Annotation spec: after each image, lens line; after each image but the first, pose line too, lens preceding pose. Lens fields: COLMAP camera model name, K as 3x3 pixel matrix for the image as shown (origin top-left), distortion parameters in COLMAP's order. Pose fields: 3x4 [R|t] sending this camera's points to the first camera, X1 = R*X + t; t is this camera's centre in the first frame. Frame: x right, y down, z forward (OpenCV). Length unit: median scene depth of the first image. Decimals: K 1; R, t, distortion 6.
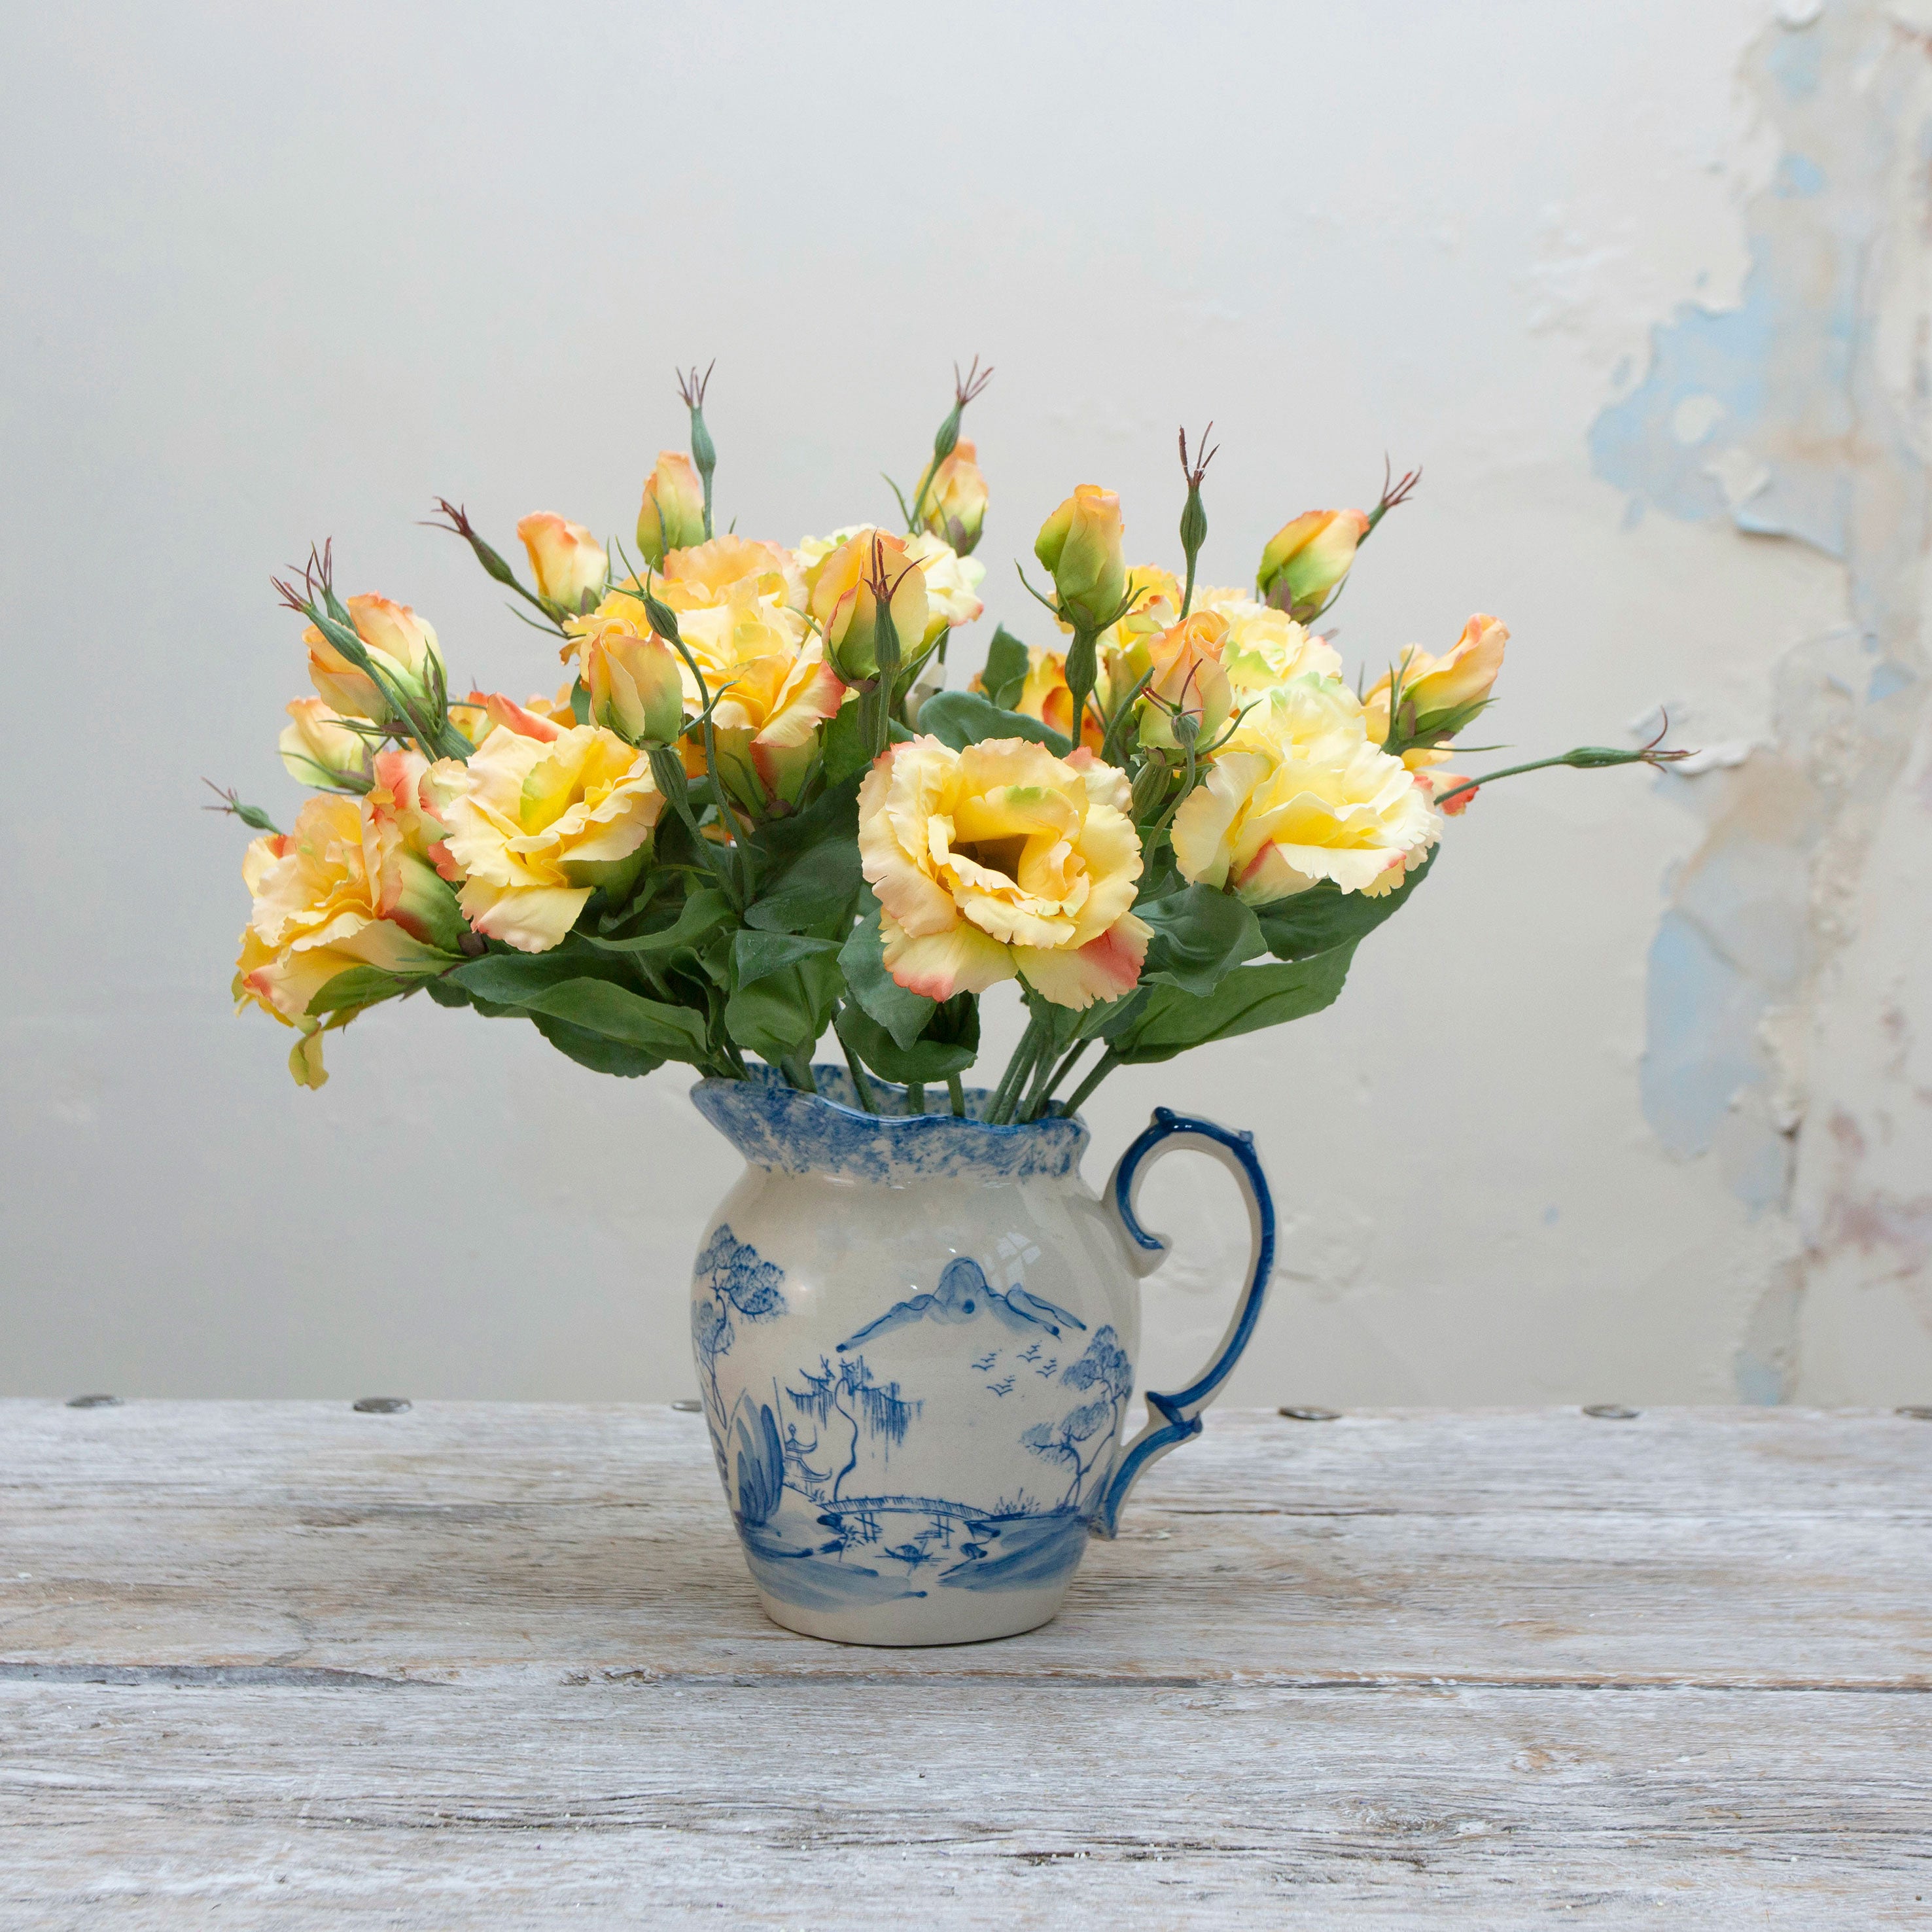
lens RADIAL K [[2961.3, 0, 906.7], [0, 2961.3, 937.5], [0, 0, 1]] dist [-0.007174, 0.109478]
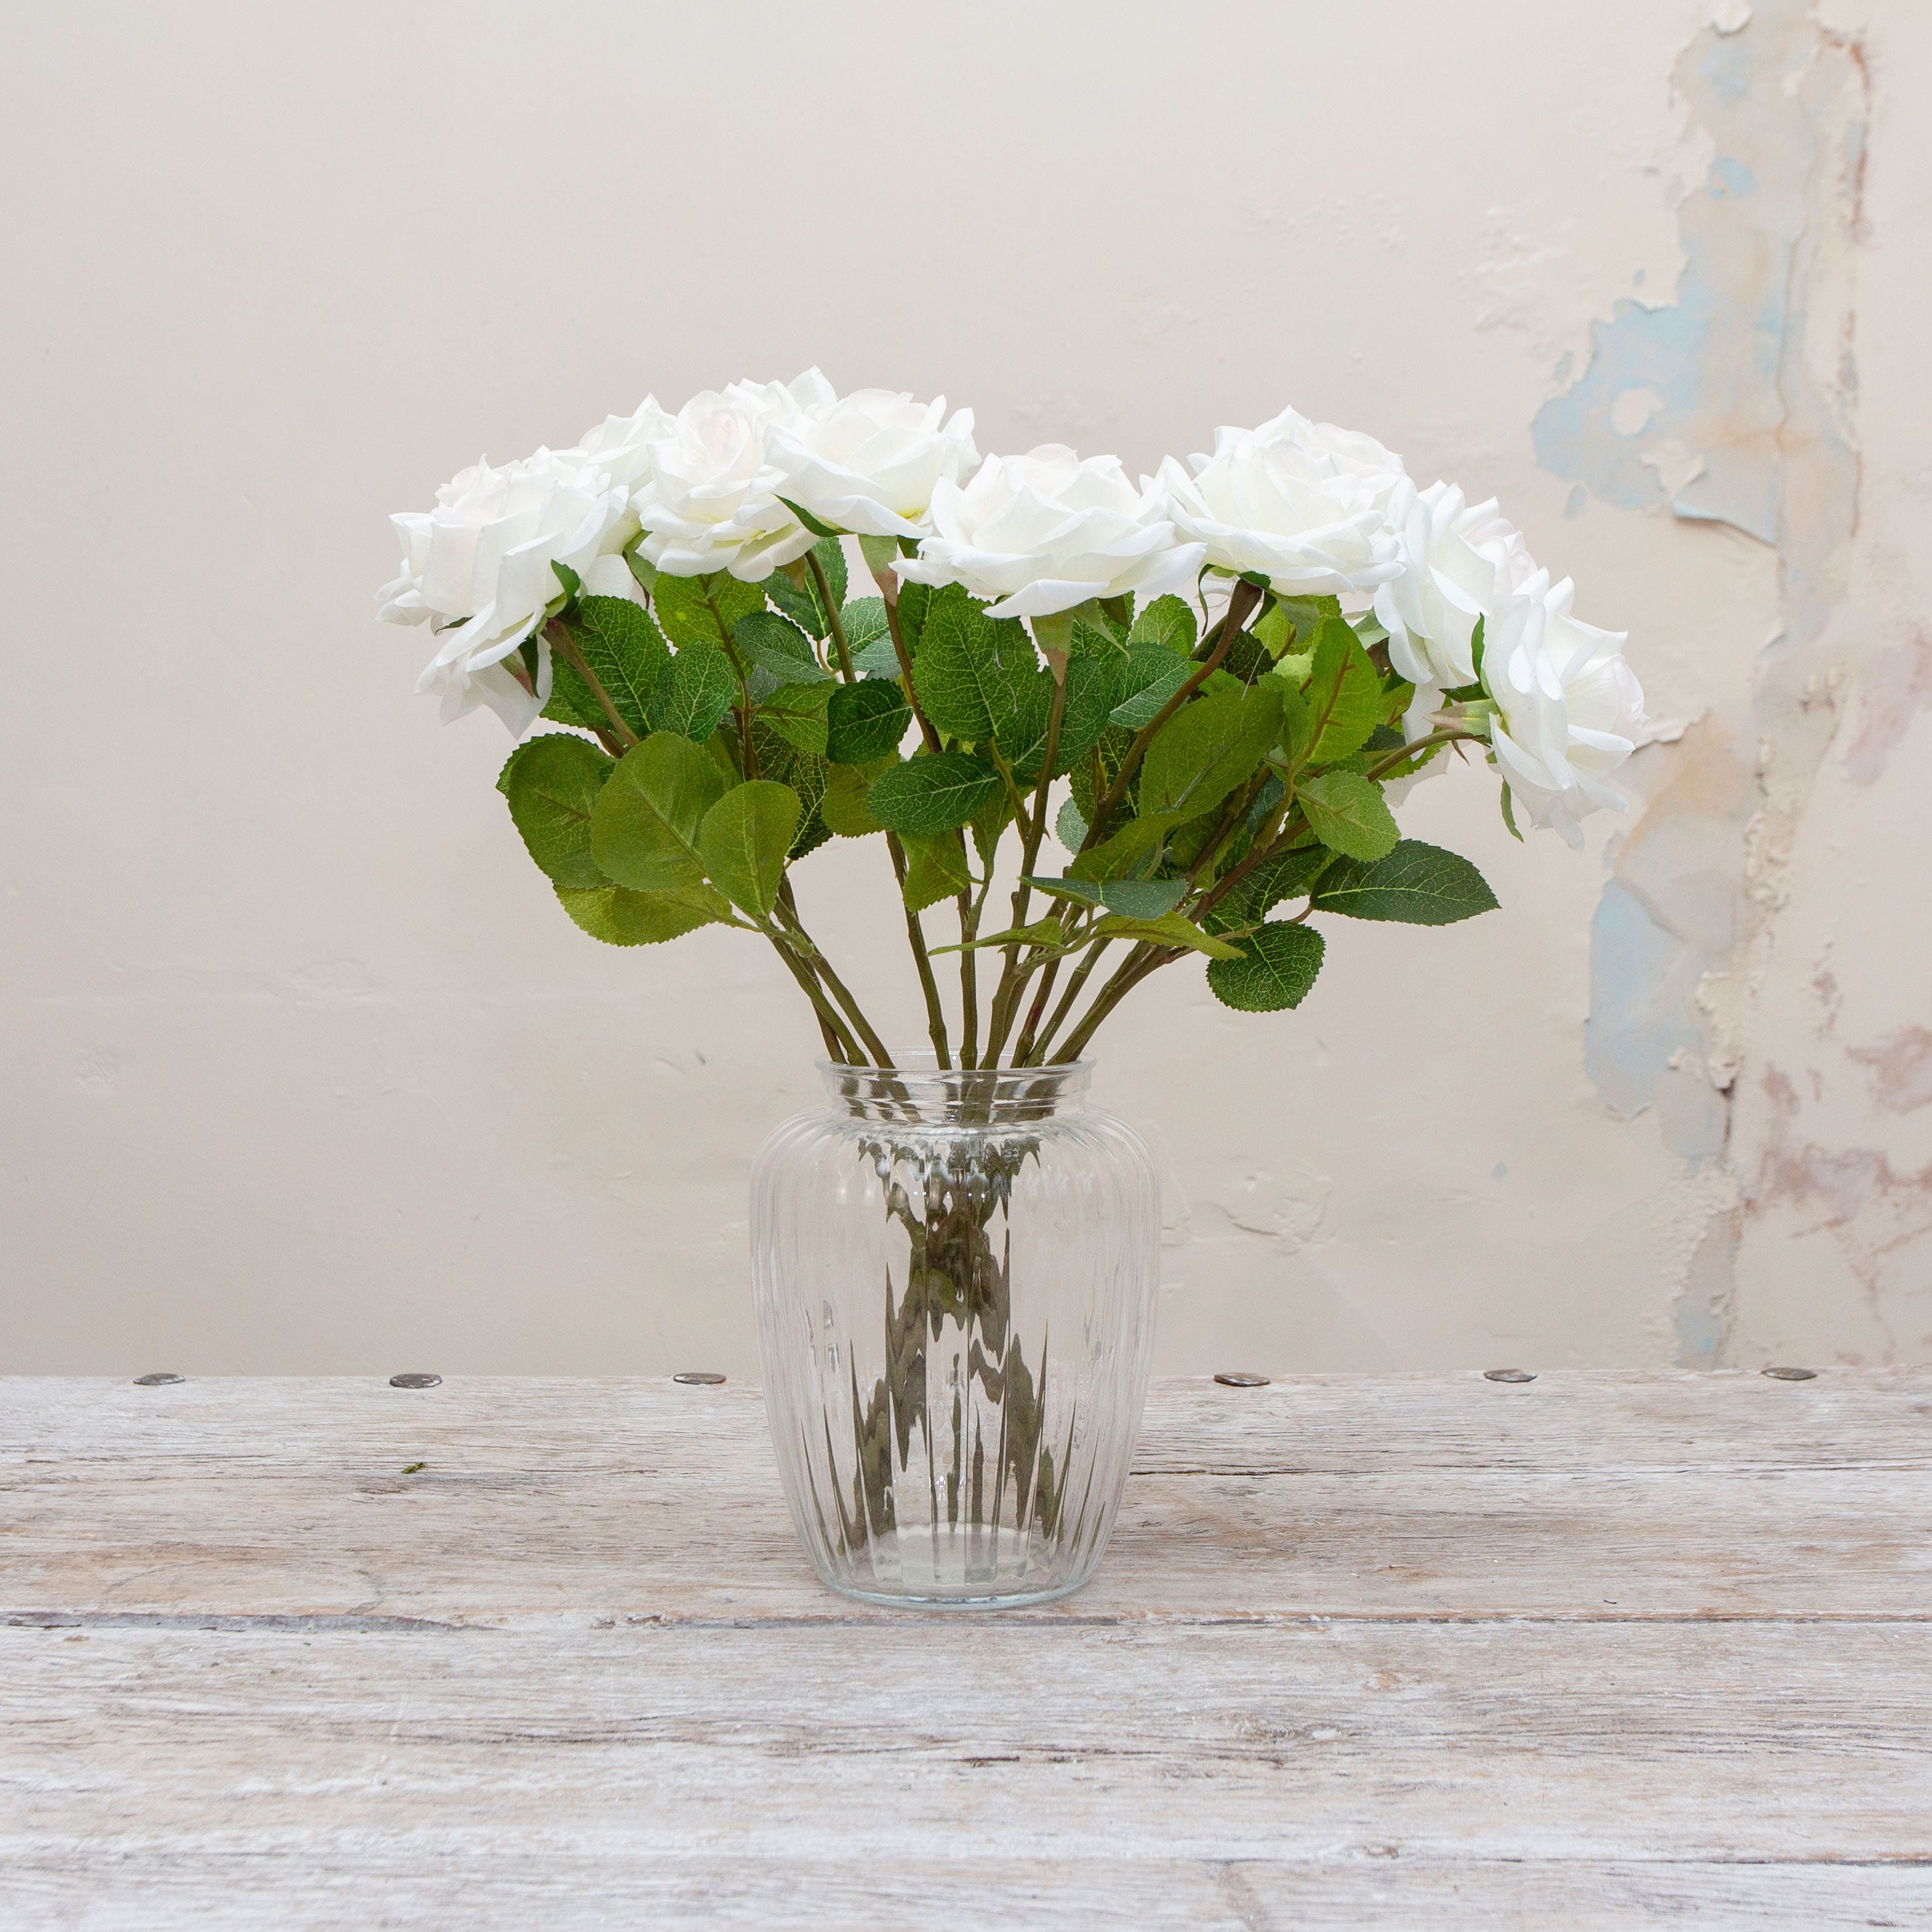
lens RADIAL K [[3160.4, 0, 895.6], [0, 3160.4, 927.1], [0, 0, 1]] dist [-0.023079, 0.094571]
pose [[0.999949, -0.010065, -0.001290, 0.011481], [0.010101, 0.999419, 0.032542, -0.071793], [0.000962, -0.032553, 0.999470, -0.268801]]
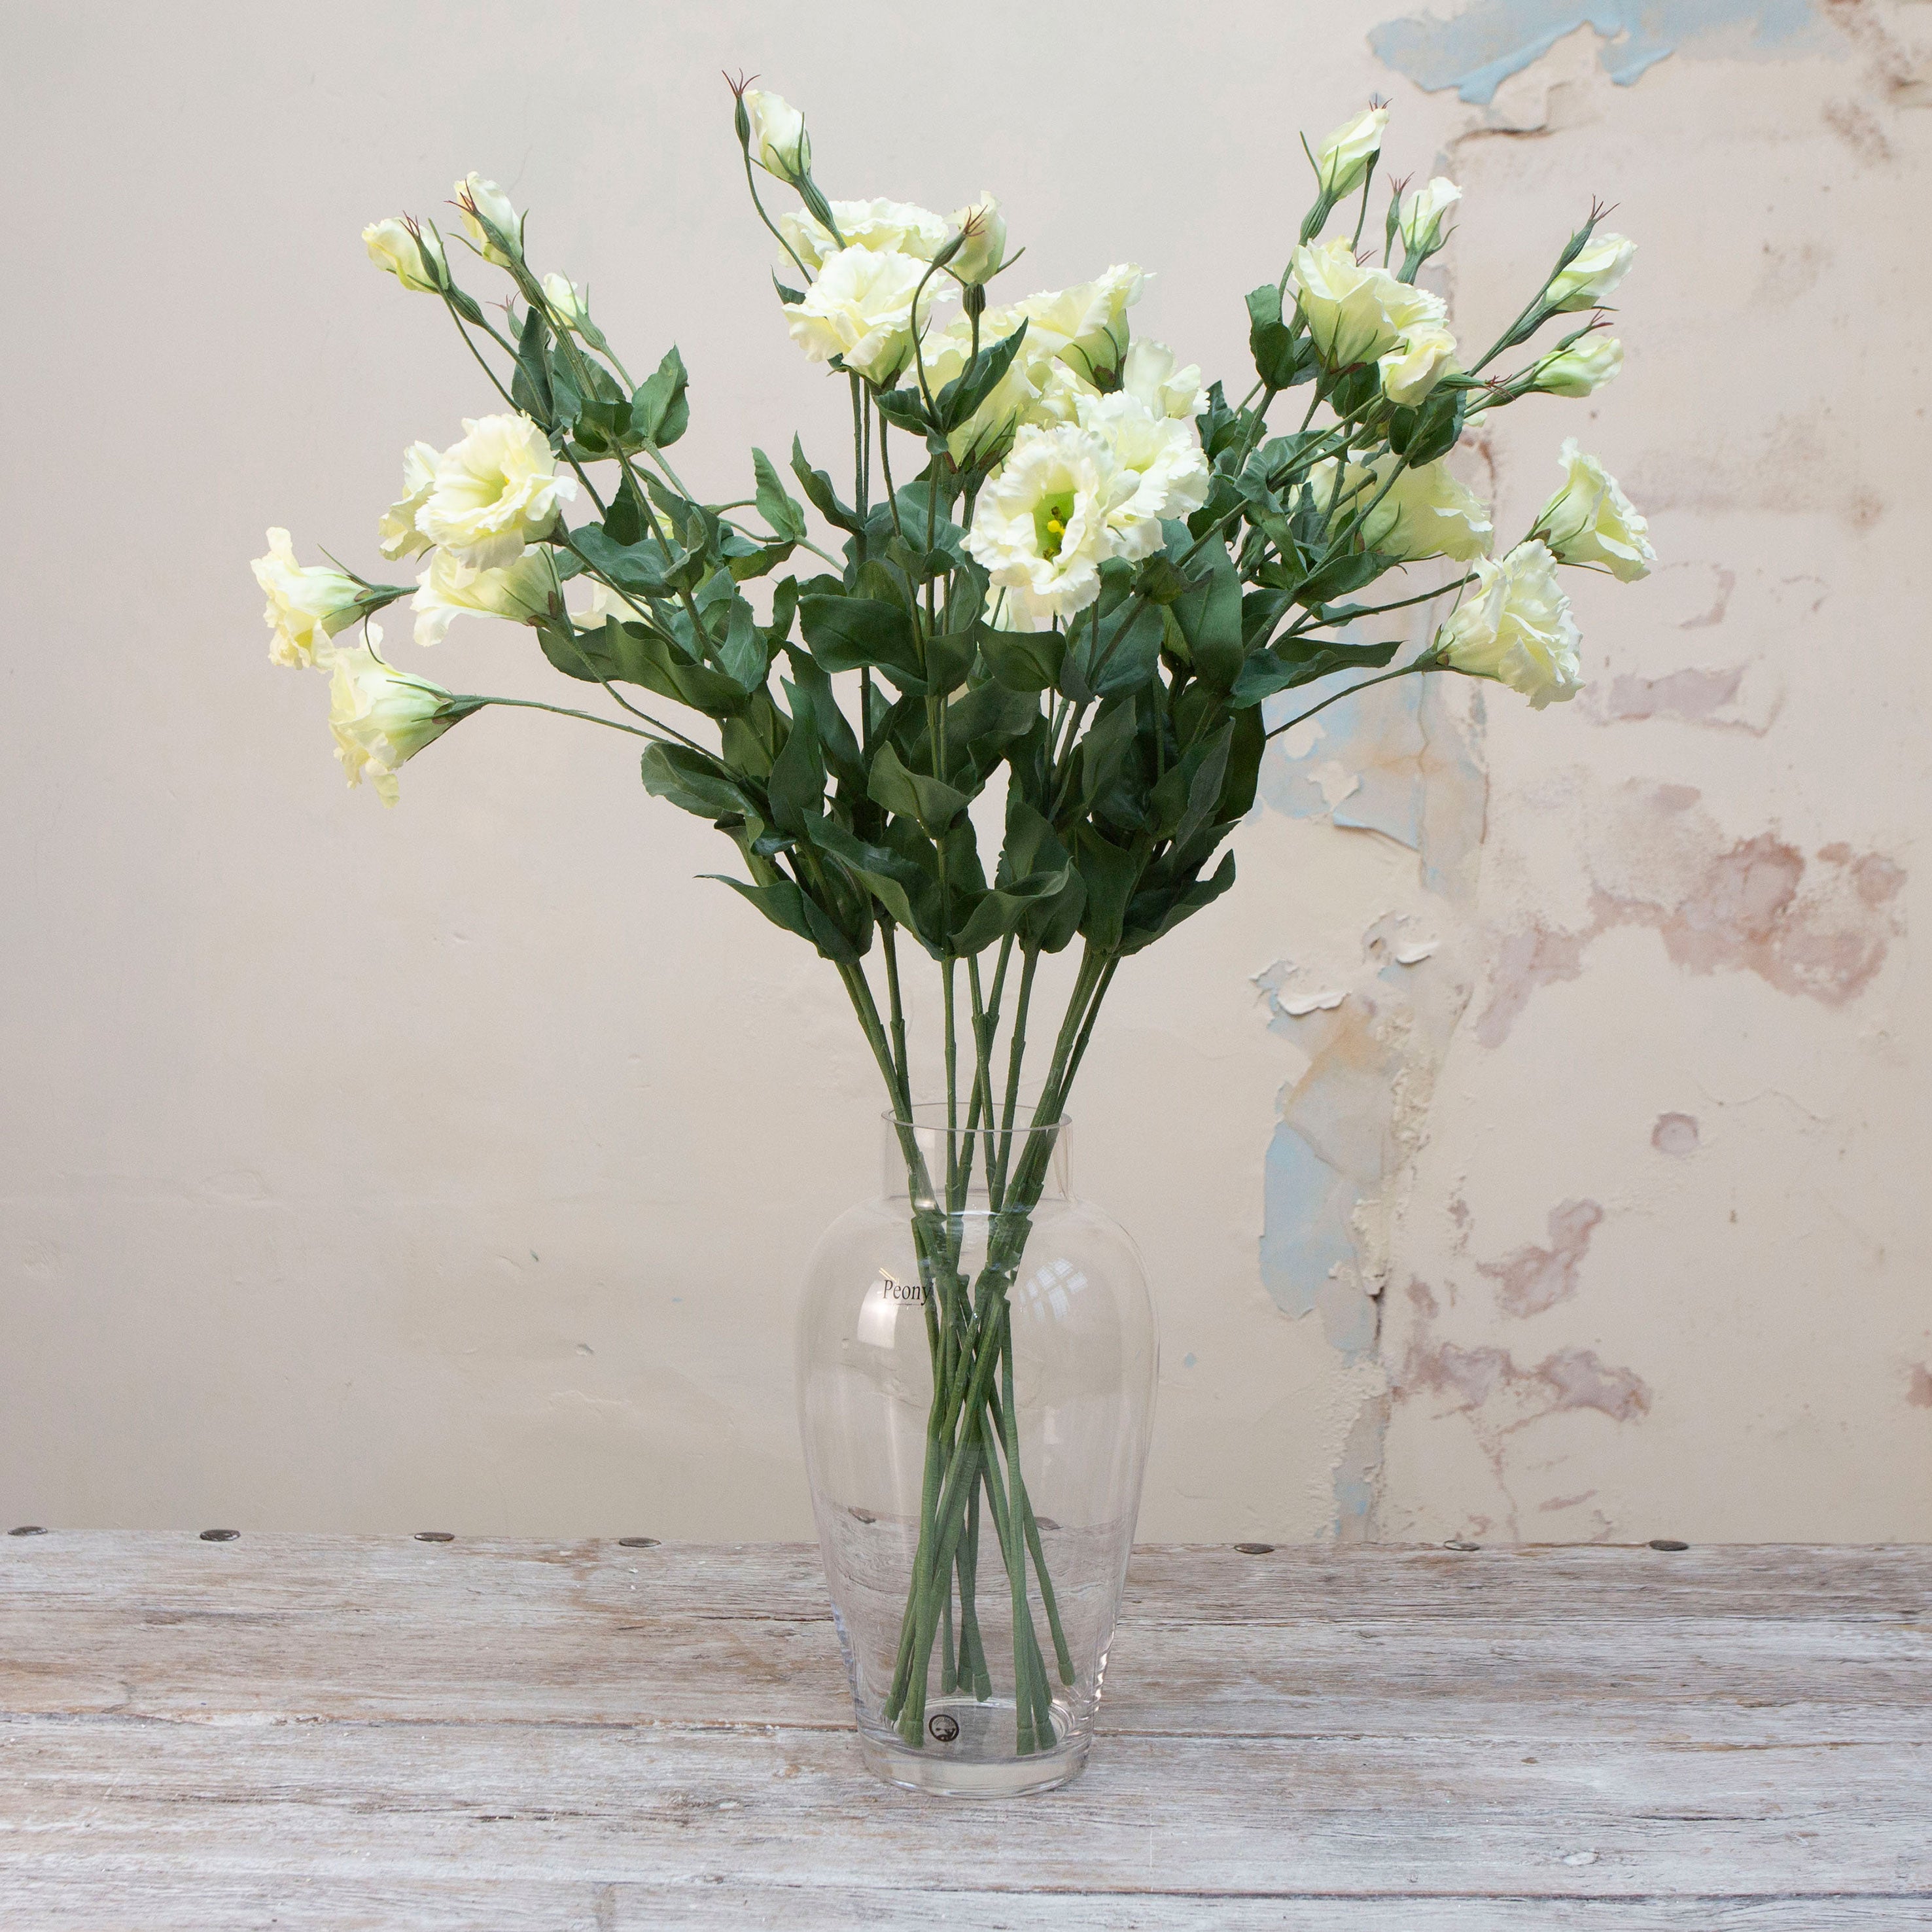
lens RADIAL K [[3161.0, 0, 915.8], [0, 3161.0, 937.6], [0, 0, 1]] dist [-0.012888, 0.138332]
pose [[0.999784, 0.003706, -0.020456, 0.287478], [-0.003622, 0.999985, 0.004155, -0.211683], [0.020471, -0.004080, 0.999782, -0.817754]]
